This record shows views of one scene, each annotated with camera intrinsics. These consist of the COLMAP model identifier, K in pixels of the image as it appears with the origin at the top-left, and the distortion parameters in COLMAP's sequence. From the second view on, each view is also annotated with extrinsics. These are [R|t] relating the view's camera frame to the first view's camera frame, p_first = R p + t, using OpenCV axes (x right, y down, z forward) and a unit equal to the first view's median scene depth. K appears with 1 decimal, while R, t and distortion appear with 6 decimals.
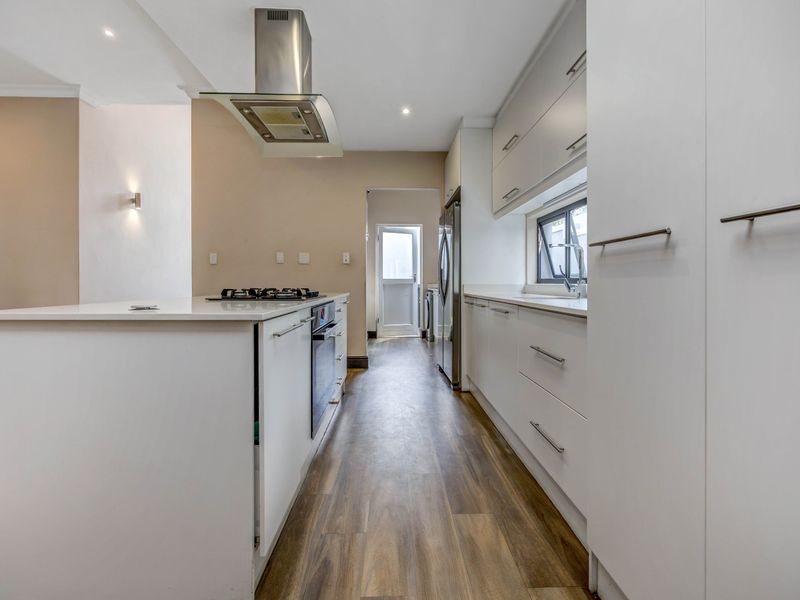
lens RADIAL K [[347.2, 0, 396.4], [0, 347.2, 285.0], [0, 0, 1]] dist [0.015742, 0.000140]
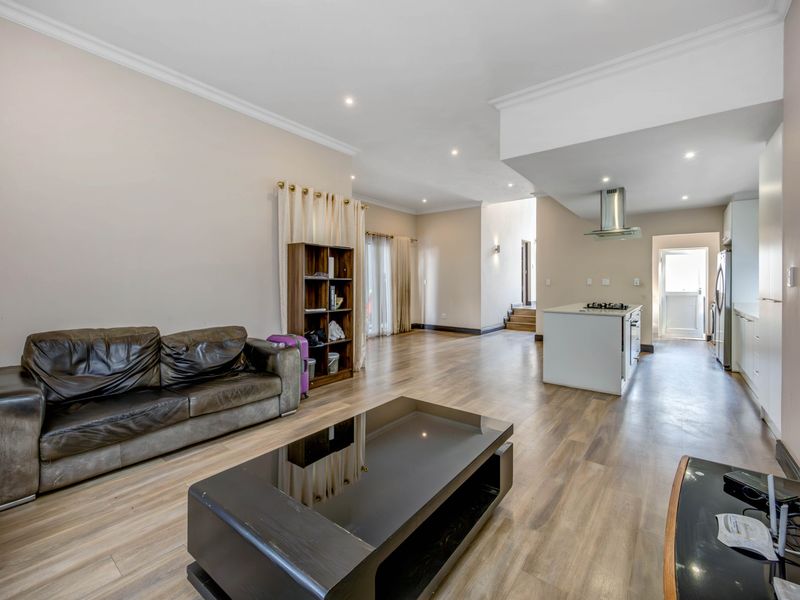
lens RADIAL K [[347.2, 0, 396.4], [0, 347.2, 285.0], [0, 0, 1]] dist [0.015742, 0.000140]
pose [[0.770718, 0.002482, -0.637171, 0.028594], [-0.001855, 0.999997, 0.001652, -0.063438], [0.637173, -0.000091, 0.770721, -0.932940]]
